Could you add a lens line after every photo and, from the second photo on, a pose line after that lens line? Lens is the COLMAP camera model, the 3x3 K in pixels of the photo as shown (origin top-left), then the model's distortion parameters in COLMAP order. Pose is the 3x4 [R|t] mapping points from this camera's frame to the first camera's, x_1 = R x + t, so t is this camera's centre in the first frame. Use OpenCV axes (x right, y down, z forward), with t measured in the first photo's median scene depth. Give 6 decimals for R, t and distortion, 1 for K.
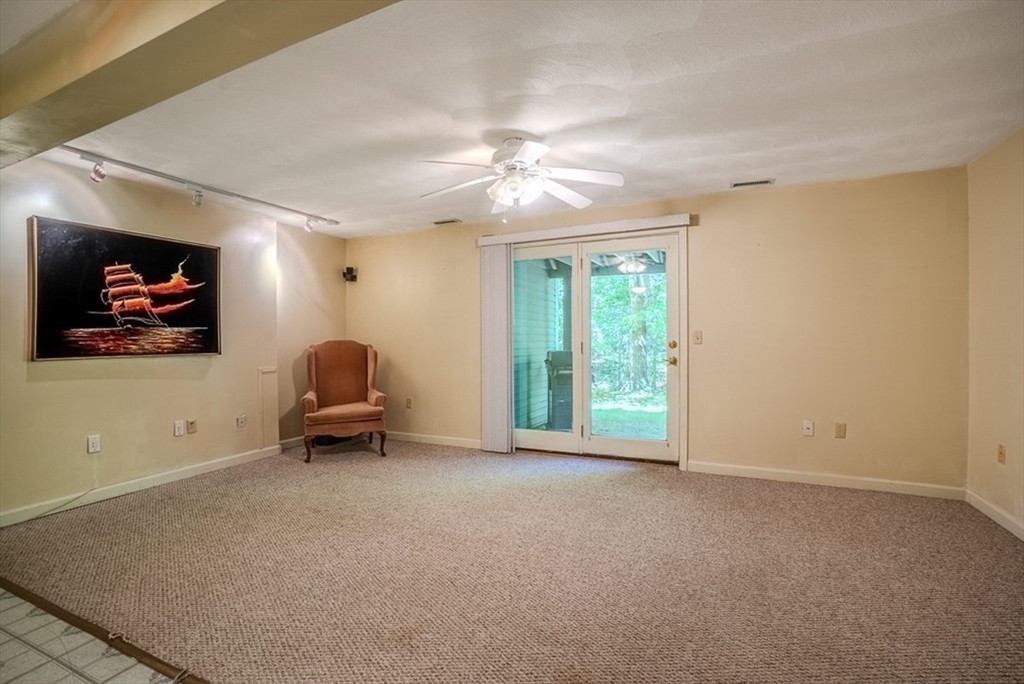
lens RADIAL K [[454.1, 0, 512.0], [0, 454.1, 342.0], [0, 0, 1]] dist [-0.001795, -0.000336]
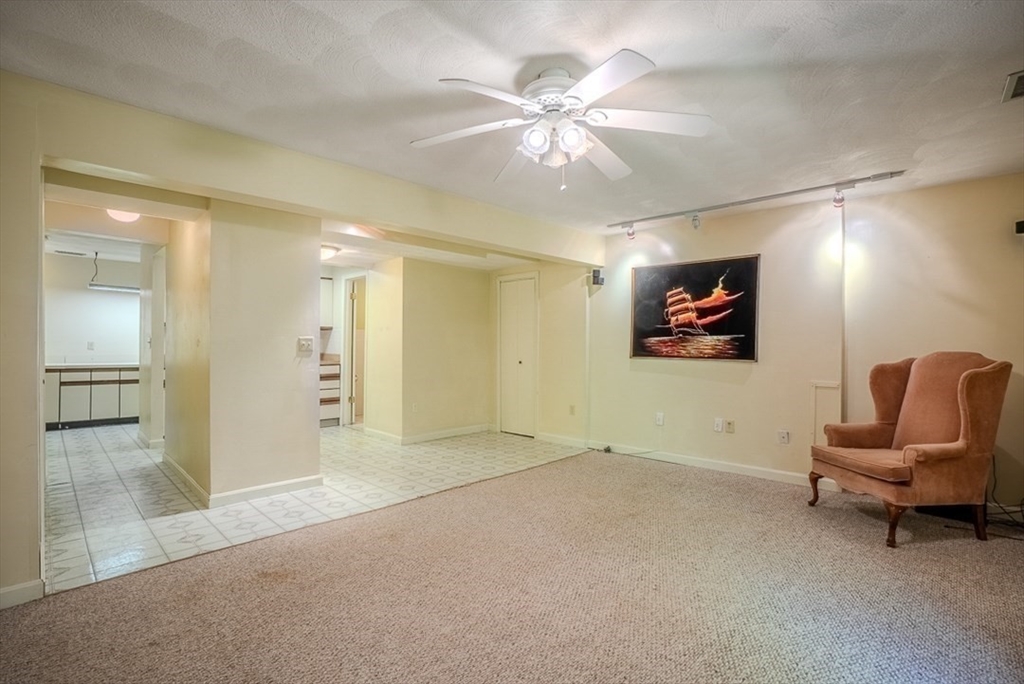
lens RADIAL K [[475.5, 0, 512.0], [0, 475.5, 342.0], [0, 0, 1]] dist [-0.001682, -0.000167]
pose [[-0.272923, 0.000461, -0.962036, 0.573107], [-0.016099, 0.999858, 0.005046, -0.014614], [0.961901, 0.016865, -0.272877, 0.872317]]
